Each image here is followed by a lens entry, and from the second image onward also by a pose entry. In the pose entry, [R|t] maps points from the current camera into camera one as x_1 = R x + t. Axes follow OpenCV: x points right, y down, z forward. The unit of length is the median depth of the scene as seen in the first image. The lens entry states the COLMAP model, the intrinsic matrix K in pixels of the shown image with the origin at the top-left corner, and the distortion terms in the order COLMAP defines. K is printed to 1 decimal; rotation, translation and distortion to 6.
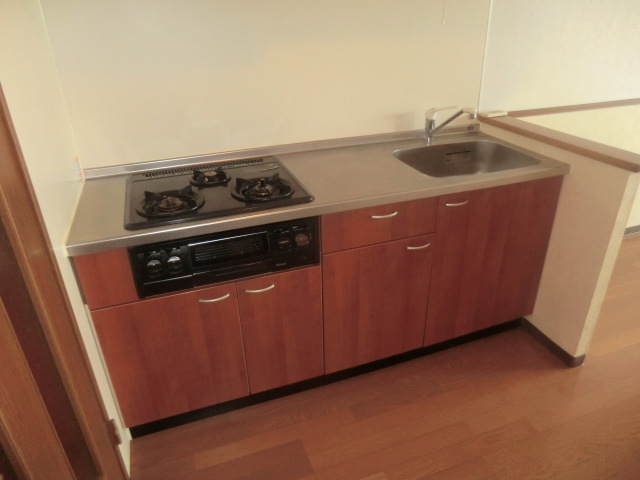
lens RADIAL K [[452.9, 0, 320.0], [0, 452.9, 240.0], [0, 0, 1]] dist [-0.082992, 0.065471]
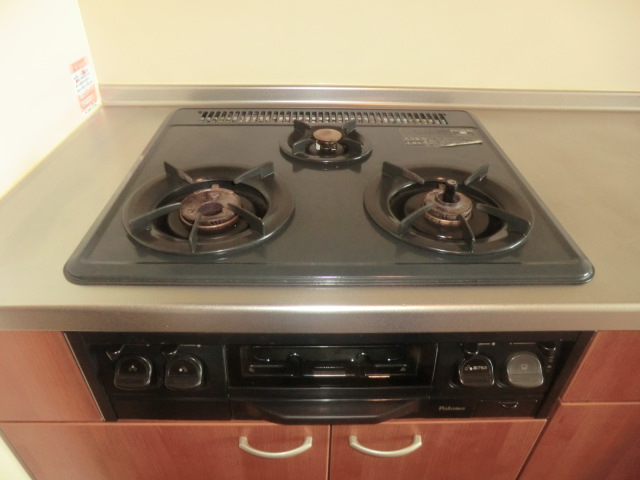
lens RADIAL K [[452.9, 0, 320.0], [0, 452.9, 240.0], [0, 0, 1]] dist [-0.082992, 0.065471]
pose [[0.945227, 0.220001, -0.241134, -0.124887], [-0.182623, 0.968730, 0.167963, -0.123701], [0.270545, -0.114726, 0.955847, 0.578020]]
